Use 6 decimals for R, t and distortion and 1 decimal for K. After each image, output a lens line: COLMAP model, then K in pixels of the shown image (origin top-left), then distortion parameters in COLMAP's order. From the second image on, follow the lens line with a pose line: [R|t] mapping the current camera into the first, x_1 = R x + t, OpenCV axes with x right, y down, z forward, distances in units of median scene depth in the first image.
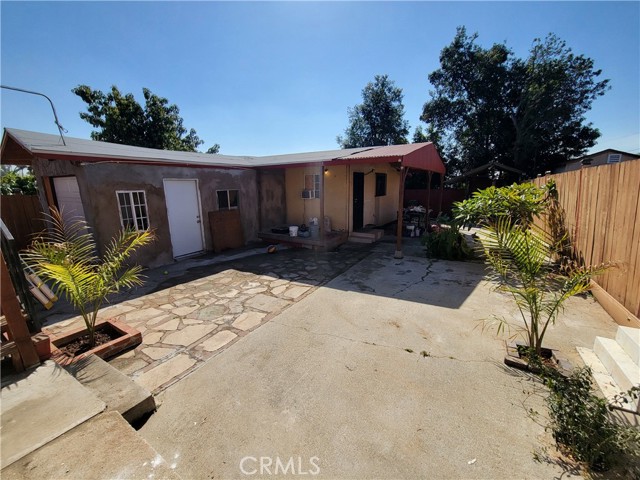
lens RADIAL K [[262.0, 0, 318.9], [0, 262.0, 239.5], [0, 0, 1]] dist [-0.000775, -0.000014]
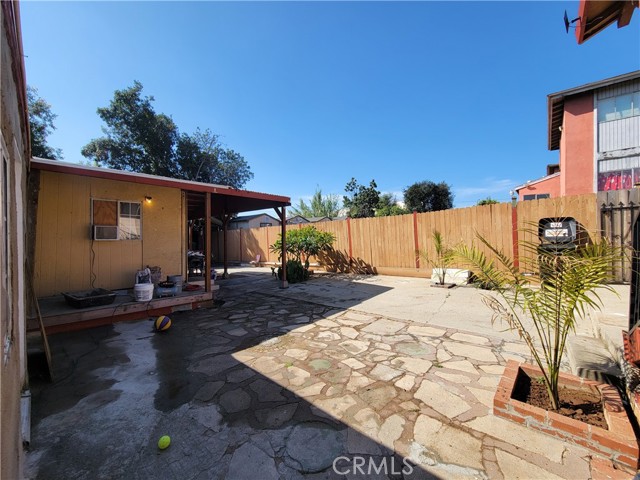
lens RADIAL K [[262.0, 0, 318.9], [0, 262.0, 239.5], [0, 0, 1]] dist [-0.000775, -0.000014]
pose [[0.176348, 0.008364, 0.984292, -1.019733], [0.208305, 0.976999, -0.045622, -0.063849], [-0.962035, 0.213078, 0.170550, 0.863583]]
